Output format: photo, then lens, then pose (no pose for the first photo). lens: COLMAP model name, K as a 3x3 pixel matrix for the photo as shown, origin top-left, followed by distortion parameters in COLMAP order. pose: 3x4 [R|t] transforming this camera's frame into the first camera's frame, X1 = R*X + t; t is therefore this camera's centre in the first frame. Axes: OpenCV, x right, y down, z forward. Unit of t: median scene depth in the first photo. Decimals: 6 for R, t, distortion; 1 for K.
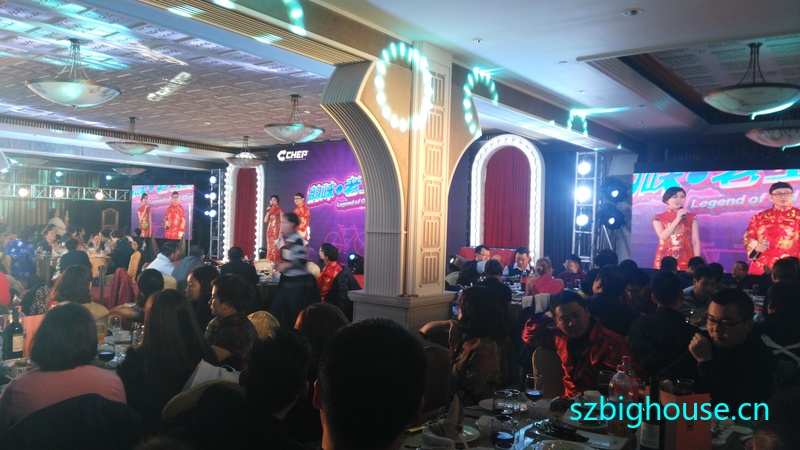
lens RADIAL K [[612.0, 0, 394.6], [0, 612.0, 235.1], [0, 0, 1]] dist [0.061656, -0.127205]
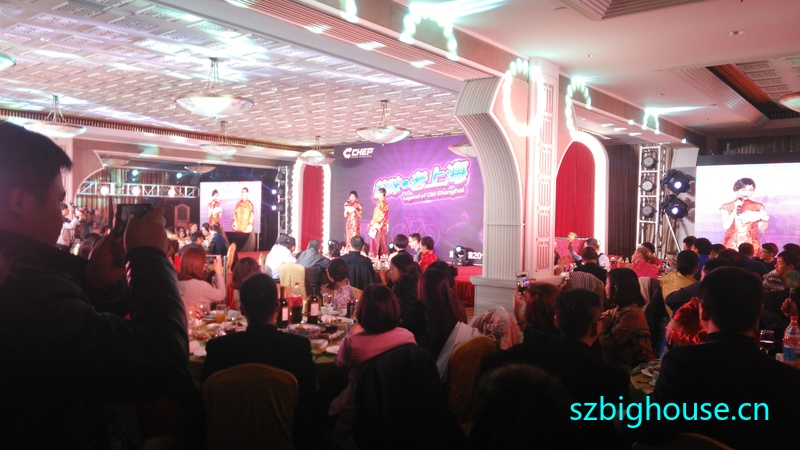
lens RADIAL K [[612.0, 0, 388.5], [0, 612.0, 236.4], [0, 0, 1]] dist [0.061656, -0.127205]
pose [[0.999188, -0.011766, -0.038545, -0.107733], [0.012416, 0.999784, 0.016653, -0.002460], [0.038341, -0.017118, 0.999118, -0.090320]]
